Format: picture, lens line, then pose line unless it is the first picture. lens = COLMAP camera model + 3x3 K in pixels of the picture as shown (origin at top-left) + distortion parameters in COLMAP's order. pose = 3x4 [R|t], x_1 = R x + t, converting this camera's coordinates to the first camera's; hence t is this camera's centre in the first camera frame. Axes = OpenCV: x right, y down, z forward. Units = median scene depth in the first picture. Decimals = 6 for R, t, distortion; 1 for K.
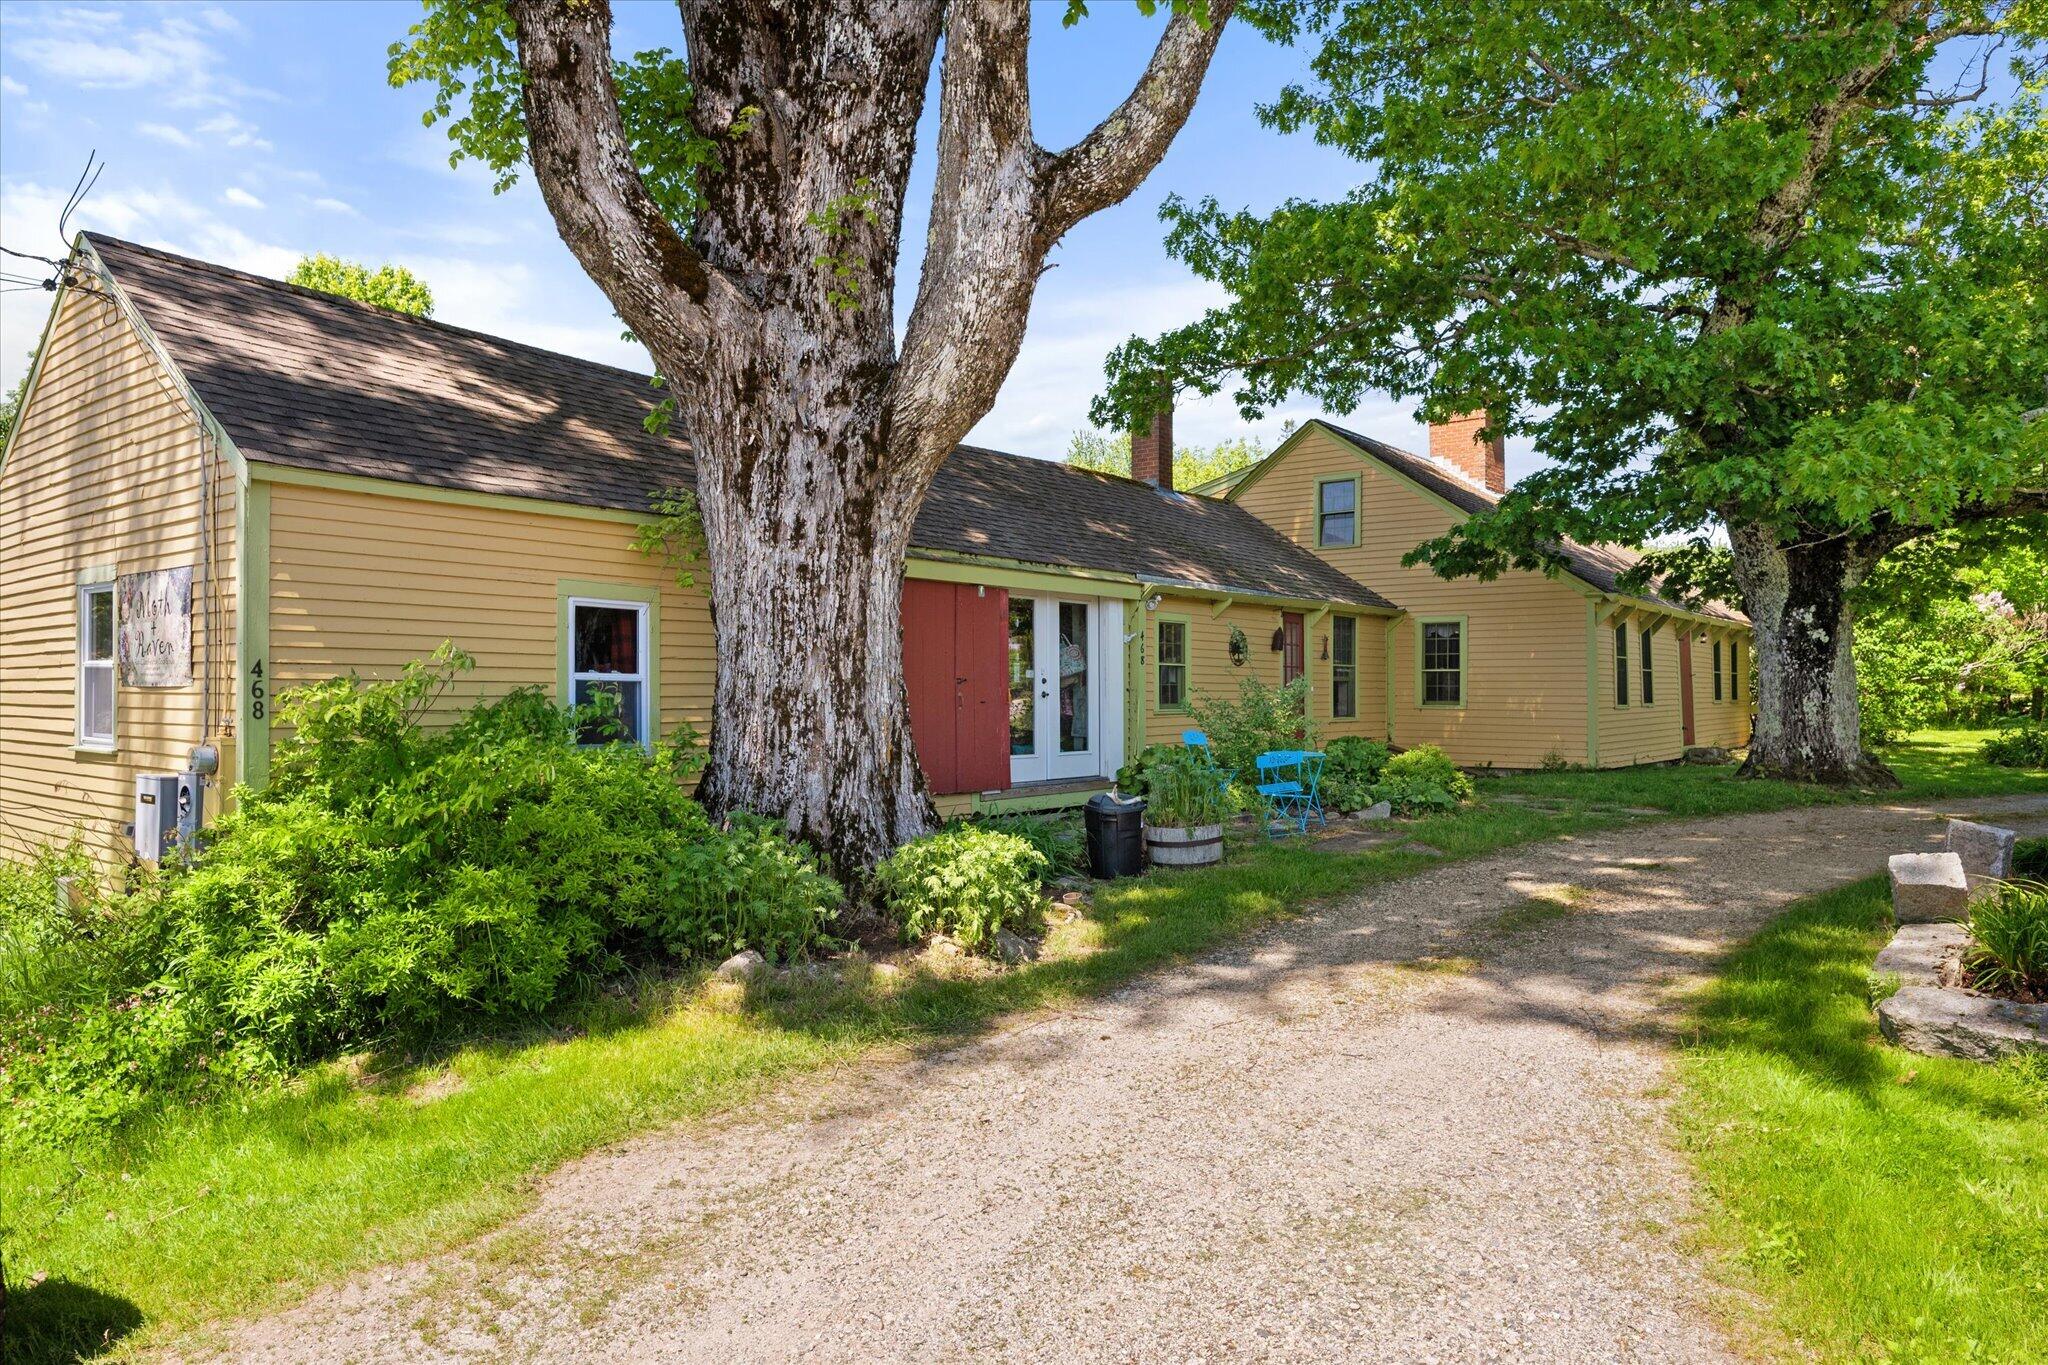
lens RADIAL K [[1150.5, 0, 1079.0], [0, 1150.5, 677.2], [0, 0, 1]] dist [-0.010110, 0.000224]
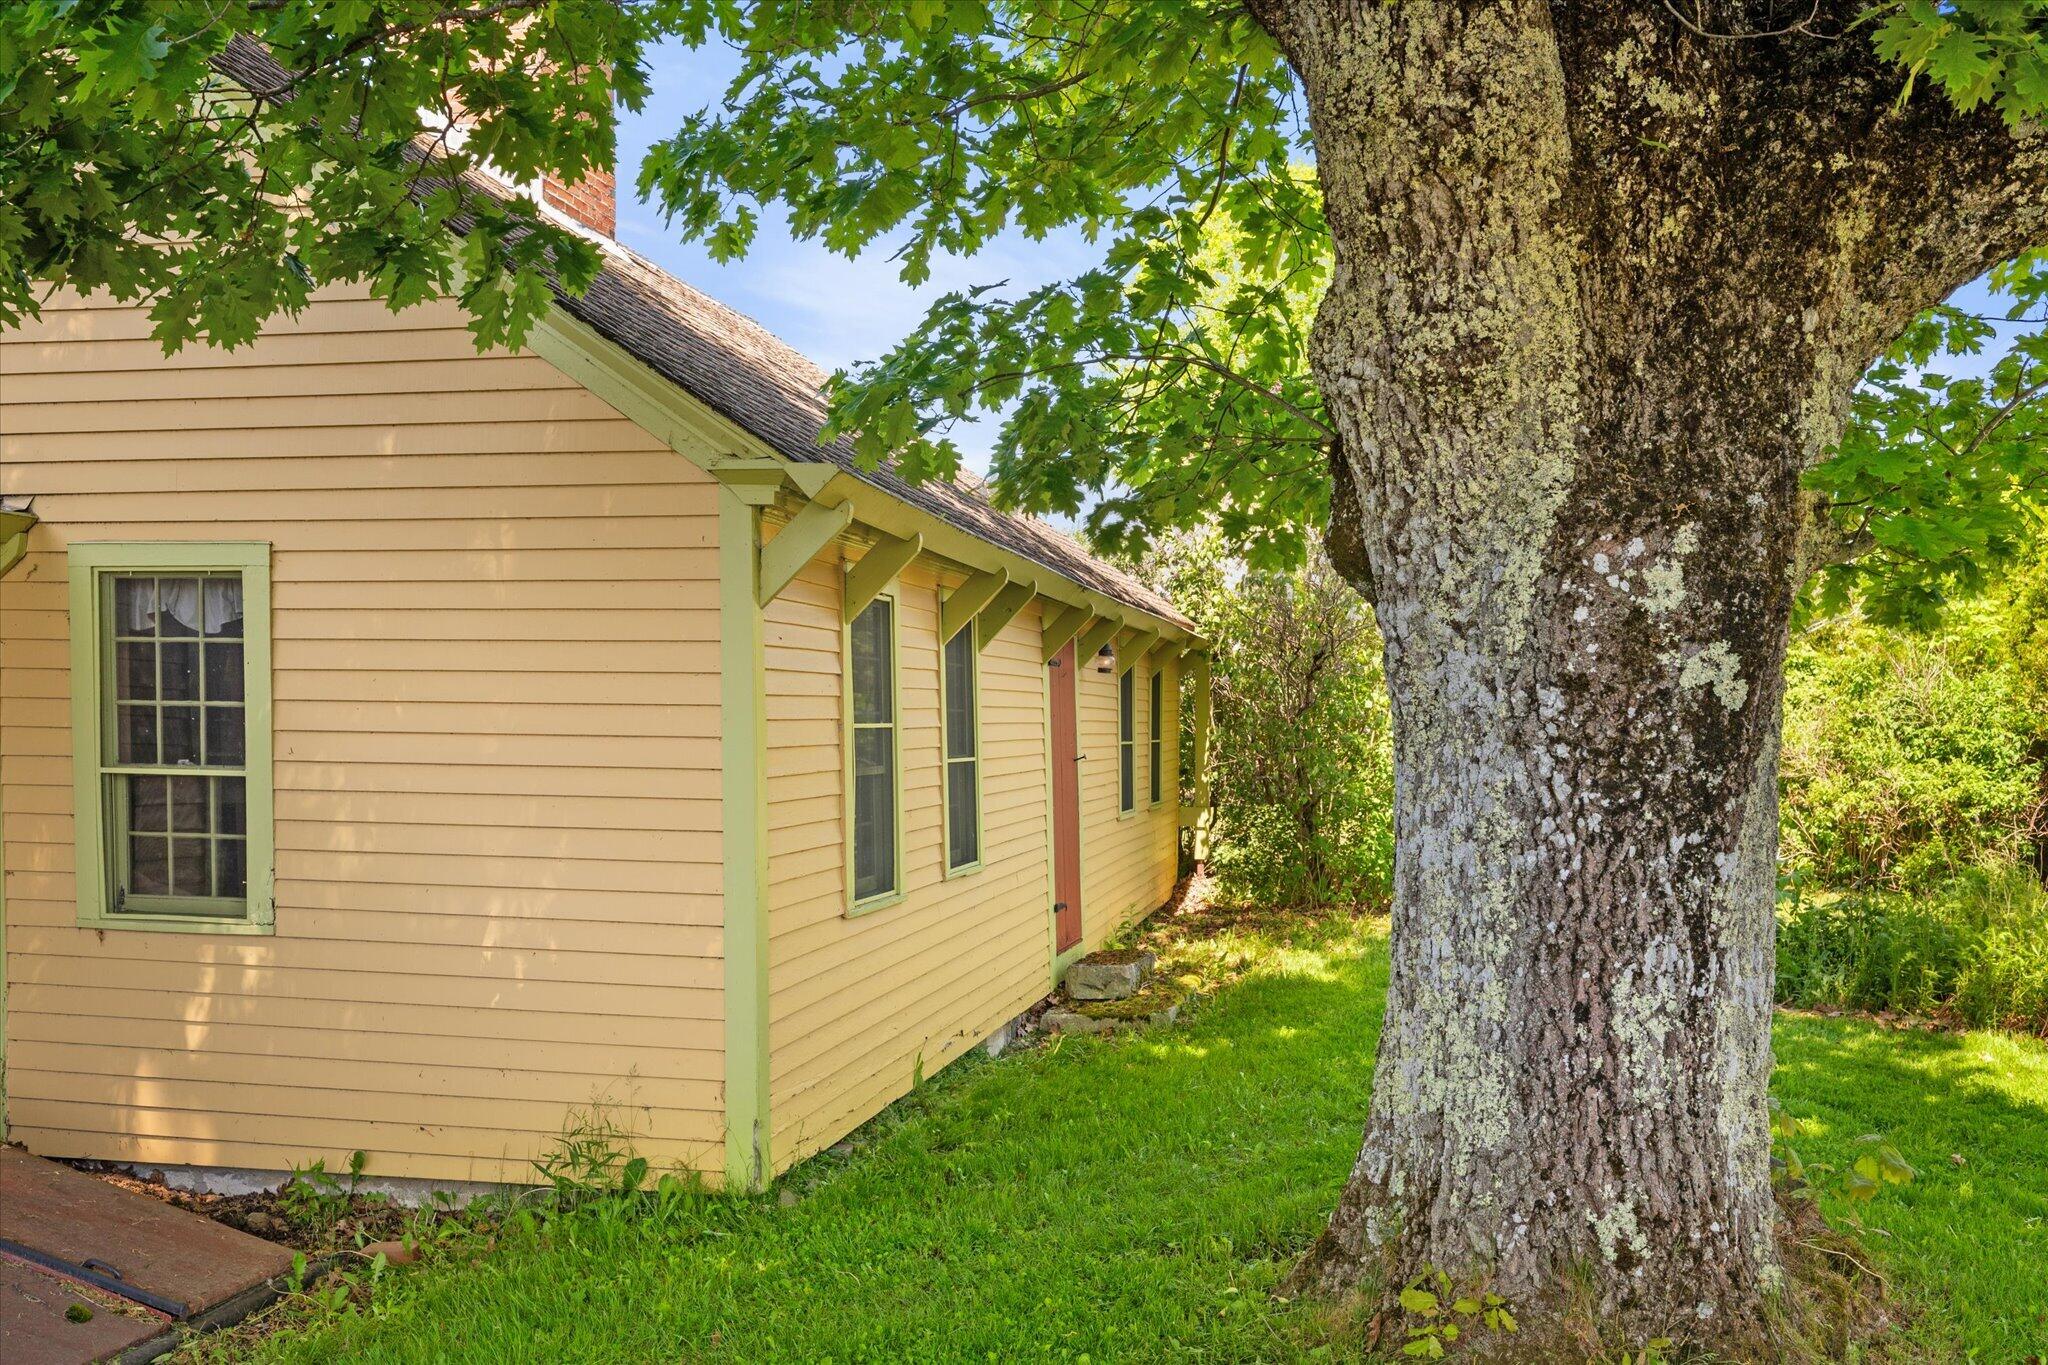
lens RADIAL K [[1747.7, 0, 1024.0], [0, 1747.7, 682.5], [0, 0, 1]] dist [0.002599, 0.001724]
pose [[0.887213, 0.017608, 0.461023, 0.344940], [-0.013715, 0.999836, -0.011794, -0.025738], [-0.461155, 0.004140, 0.887310, 0.677538]]
